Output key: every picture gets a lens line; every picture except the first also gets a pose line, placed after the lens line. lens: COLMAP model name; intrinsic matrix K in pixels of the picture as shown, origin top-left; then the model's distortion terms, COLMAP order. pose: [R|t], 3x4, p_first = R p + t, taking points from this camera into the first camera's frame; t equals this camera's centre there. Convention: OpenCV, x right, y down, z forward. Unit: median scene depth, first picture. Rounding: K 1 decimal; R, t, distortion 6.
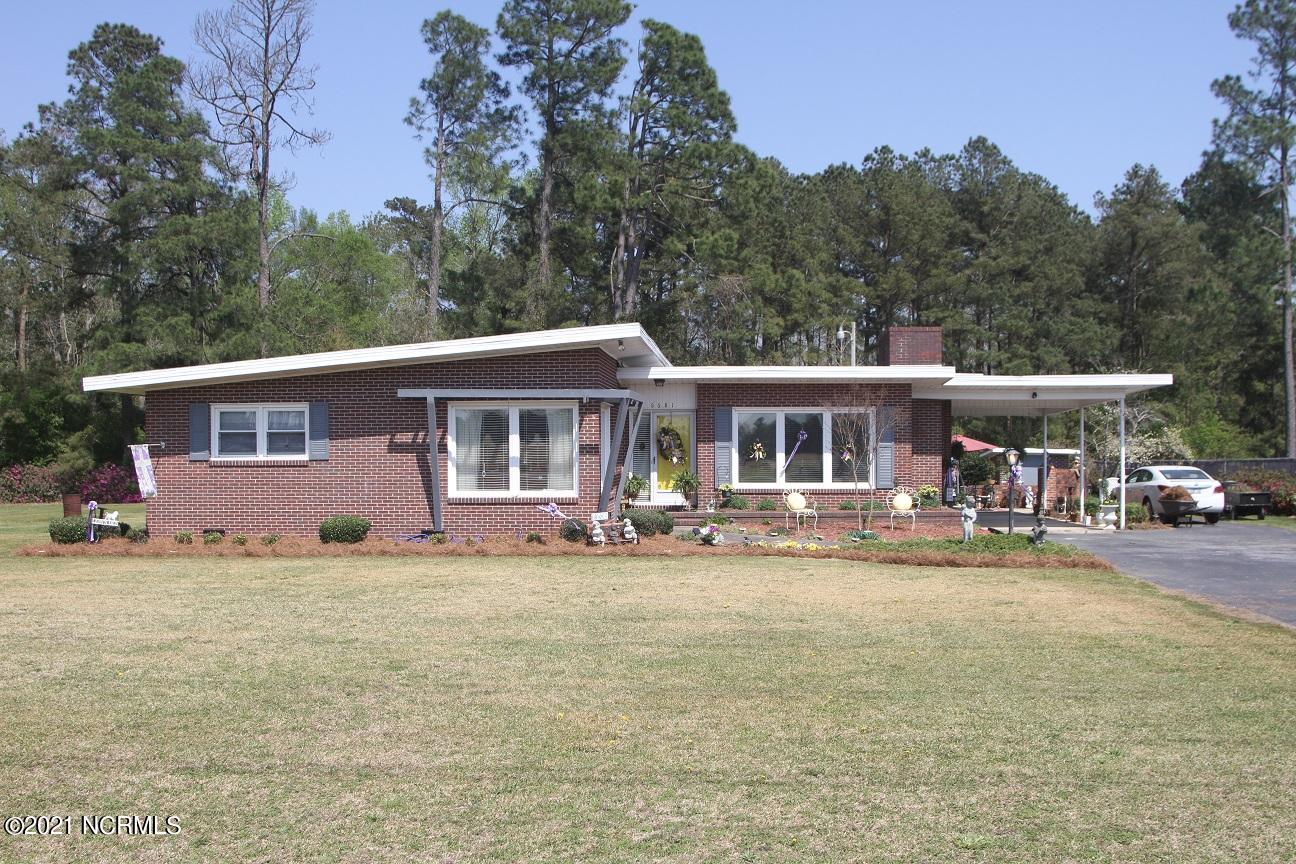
lens RADIAL K [[1215.5, 0, 648.0], [0, 1215.5, 432.0], [0, 0, 1]] dist [-0.089215, 0.010054]
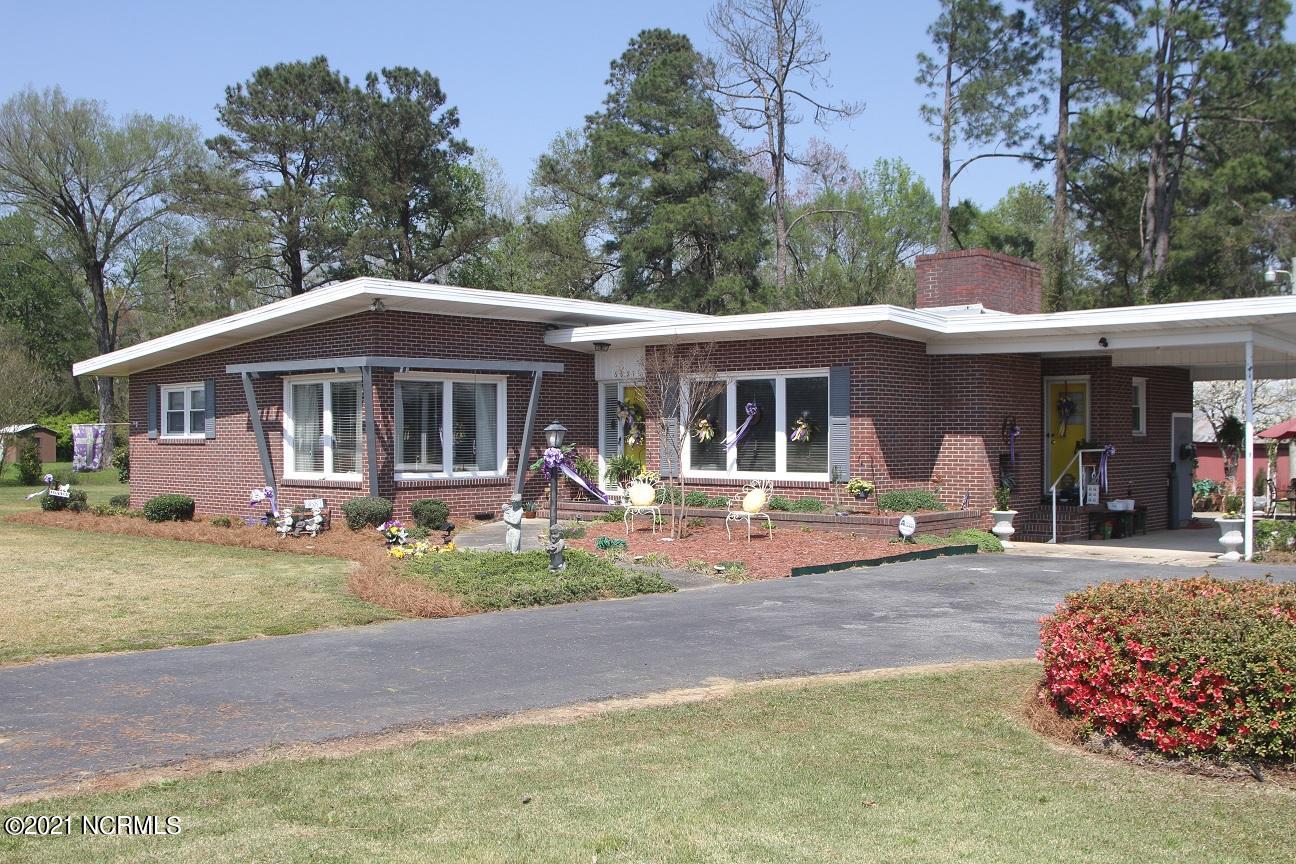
lens RADIAL K [[1215.5, 0, 648.0], [0, 1215.5, 432.0], [0, 0, 1]] dist [-0.089215, 0.010054]
pose [[0.809407, -0.000677, -0.587247, 0.513128], [0.008677, 0.999904, 0.010807, 0.008636], [0.587183, -0.013843, 0.809336, 0.348674]]
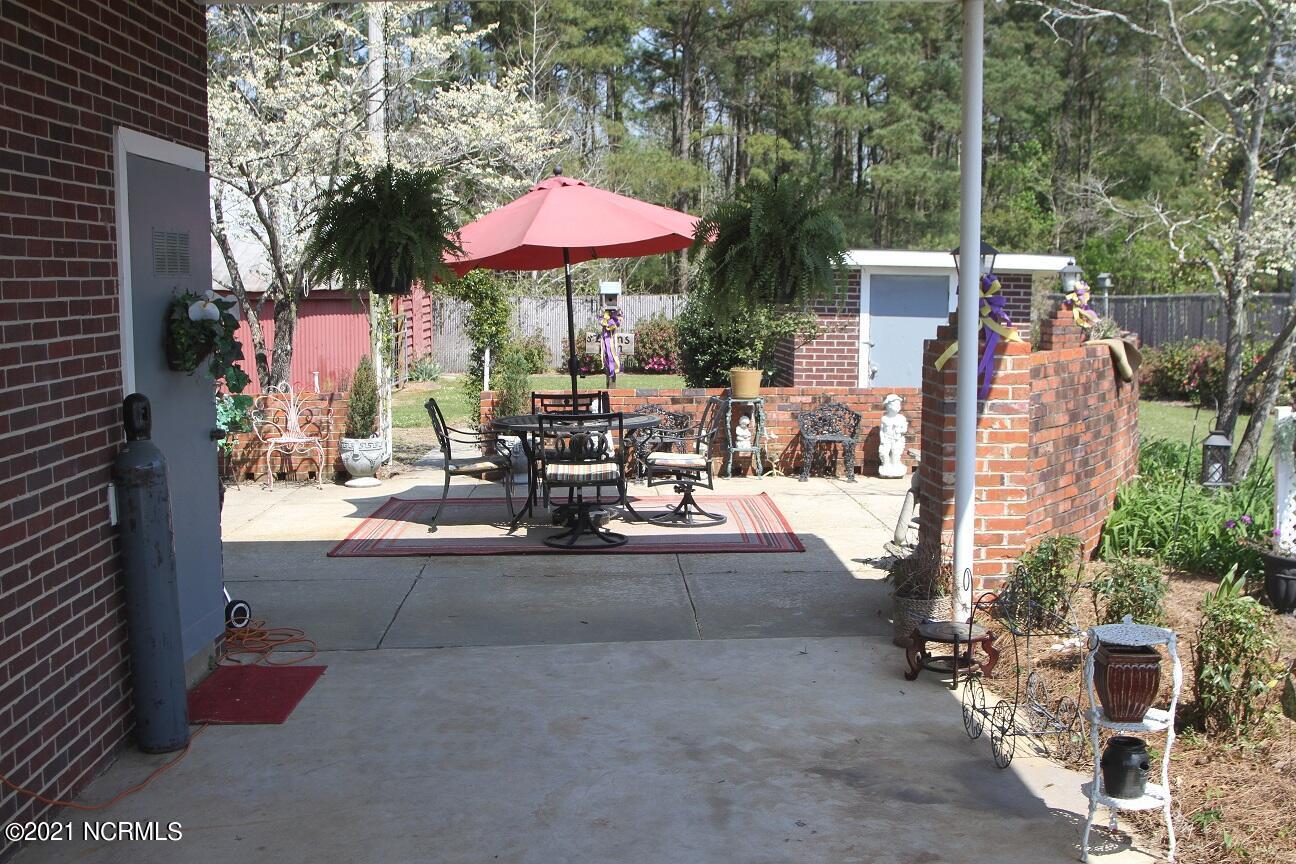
lens RADIAL K [[1404.6, 0, 648.0], [0, 1404.6, 432.0], [0, 0, 1]] dist [-0.159317, 0.000042]
pose [[0.993434, -0.018696, 0.112867, 0.356995], [0.004895, 0.992599, 0.121341, 0.025688], [-0.114300, -0.119992, 0.986173, 1.099933]]
